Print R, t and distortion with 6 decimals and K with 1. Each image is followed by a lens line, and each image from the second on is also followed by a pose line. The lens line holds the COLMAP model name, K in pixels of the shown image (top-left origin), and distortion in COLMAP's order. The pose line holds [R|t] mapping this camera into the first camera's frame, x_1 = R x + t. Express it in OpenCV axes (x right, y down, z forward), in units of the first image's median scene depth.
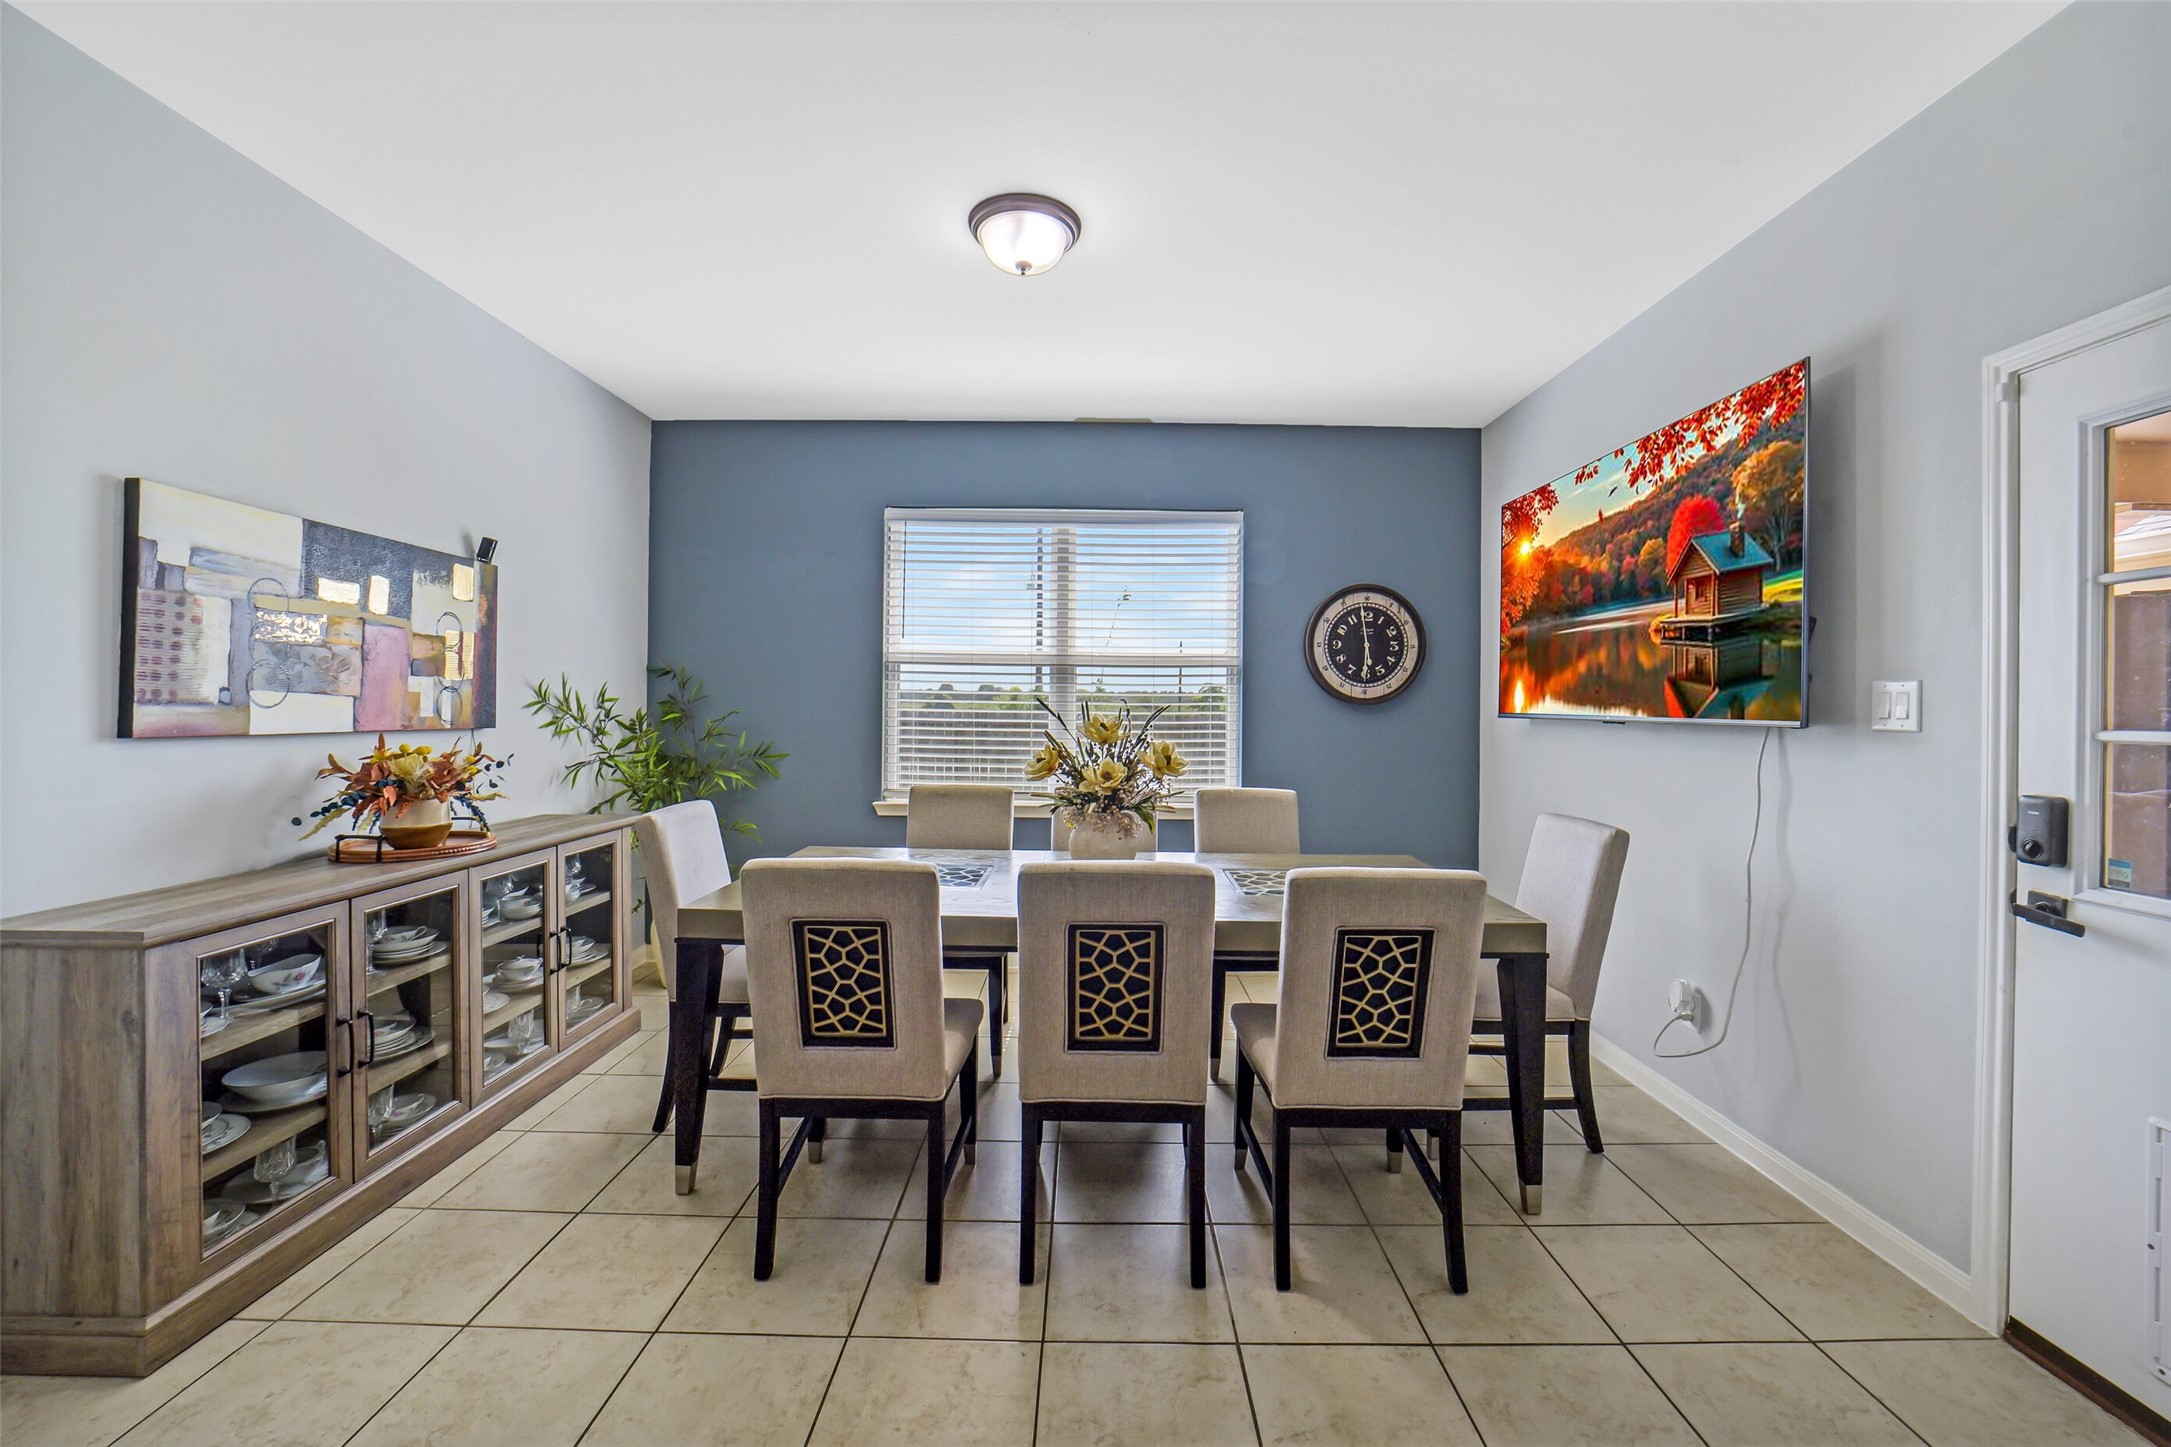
lens RADIAL K [[853.5, 0, 1097.4], [0, 853.5, 721.5], [0, 0, 1]] dist [-0.040857, 0.010530]
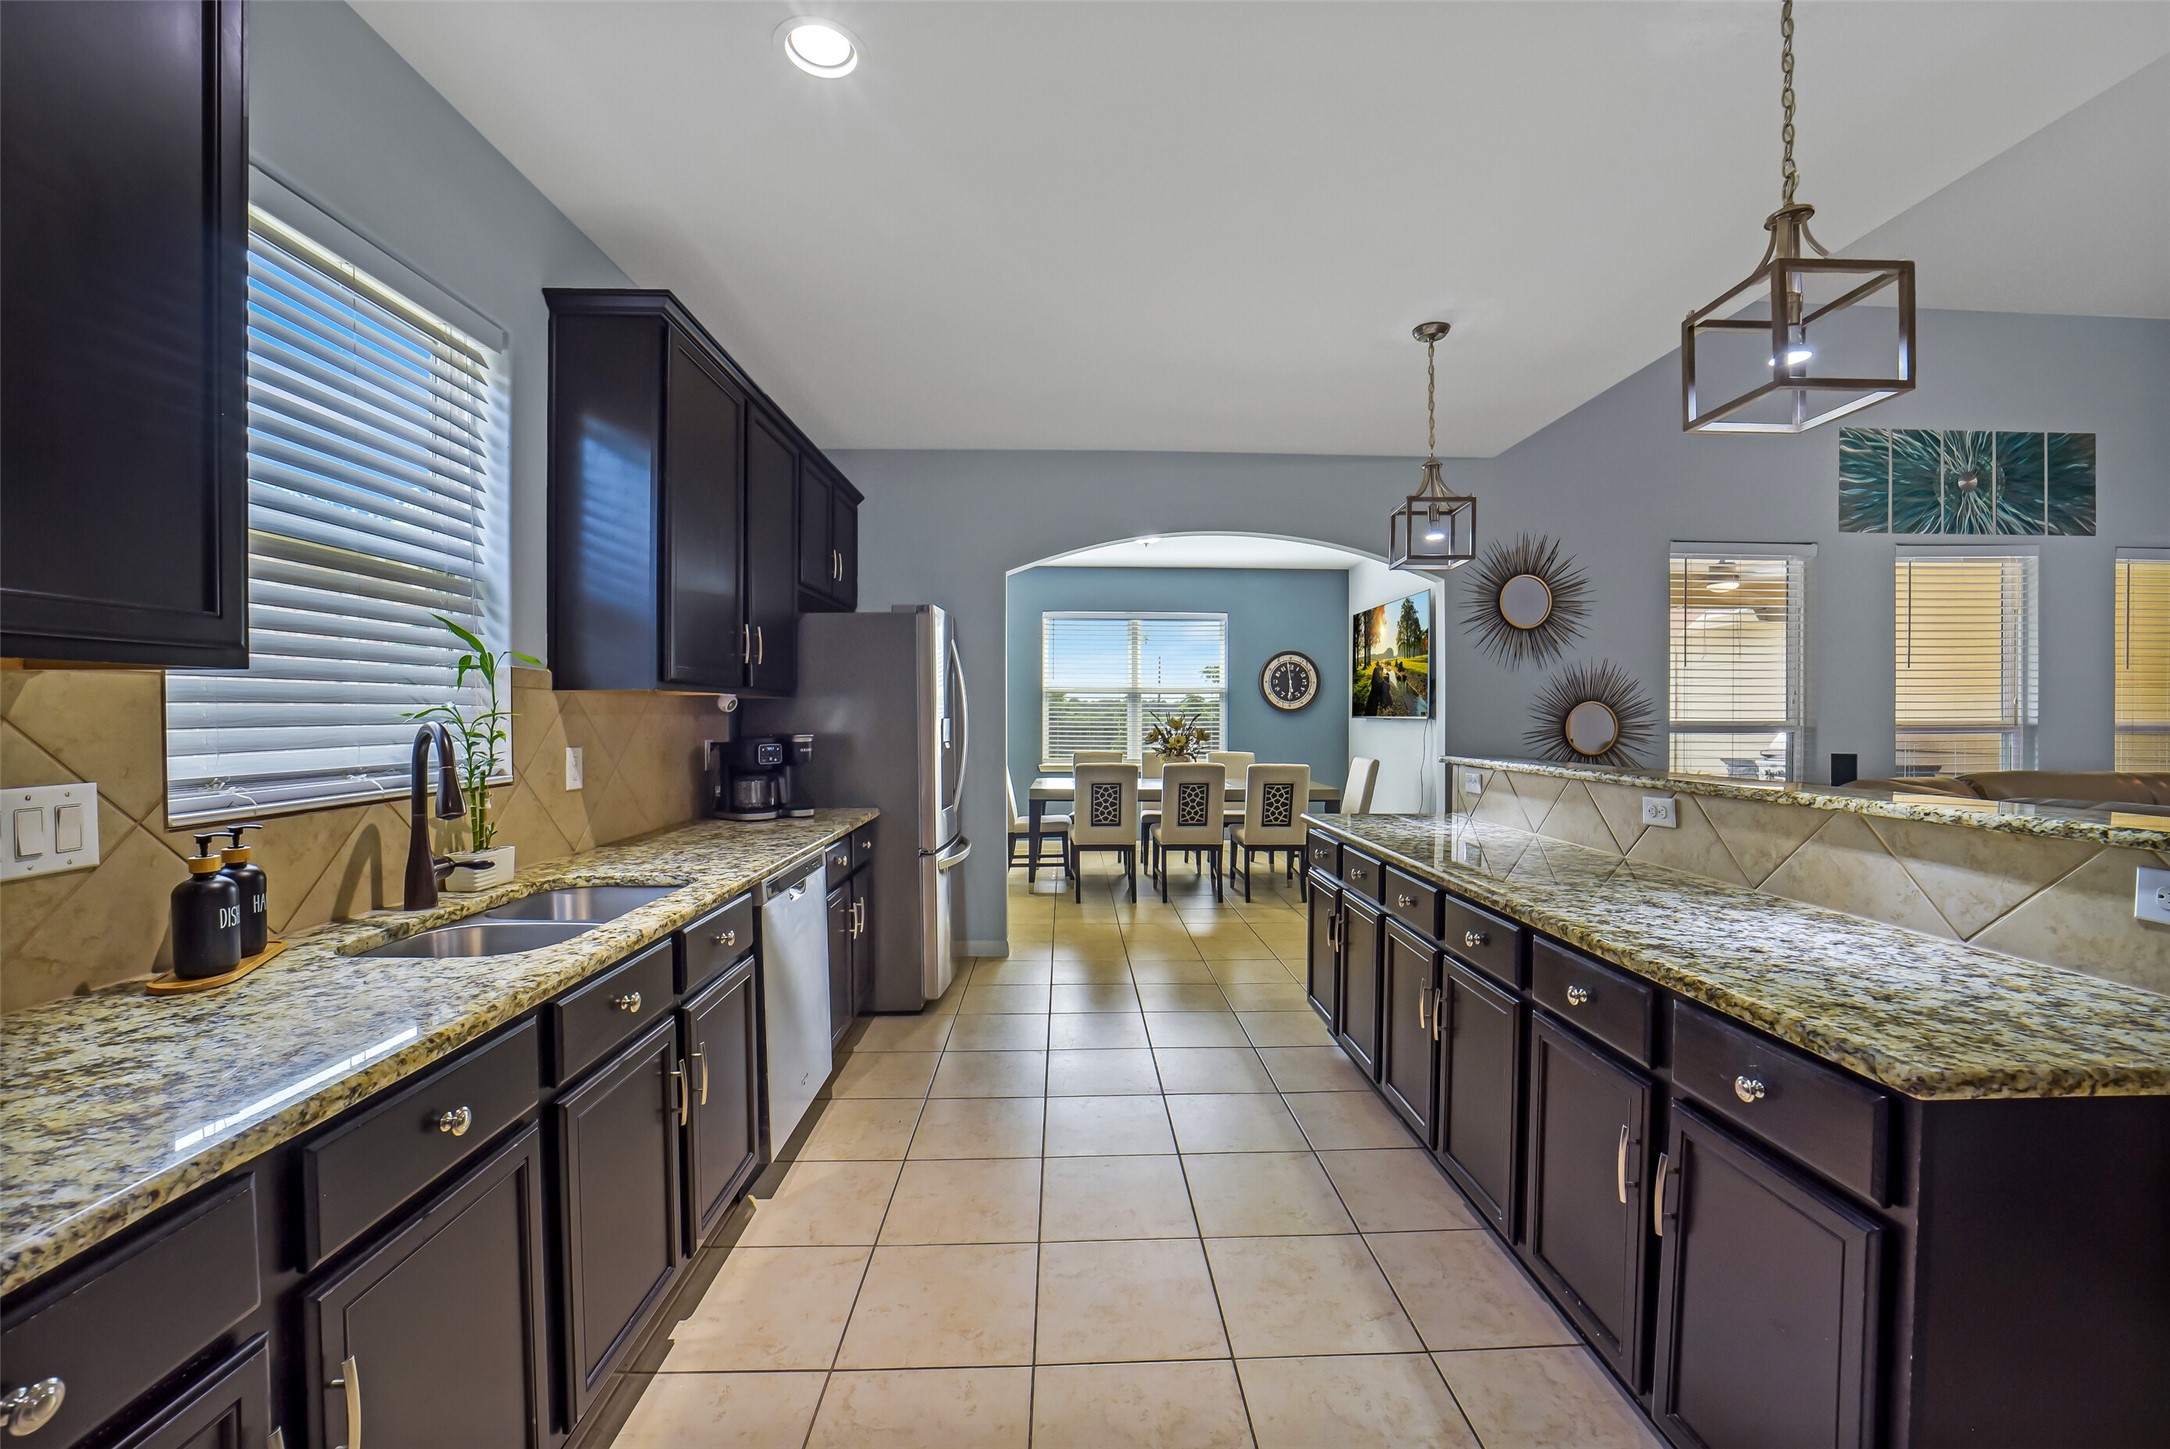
lens RADIAL K [[848.8, 0, 1094.1], [0, 848.8, 722.9], [0, 0, 1]] dist [-0.041261, 0.010413]
pose [[0.999583, -0.007996, 0.027761, -0.262717], [0.008192, 0.999942, -0.006935, 0.020283], [-0.027704, 0.007160, 0.999591, -1.293282]]
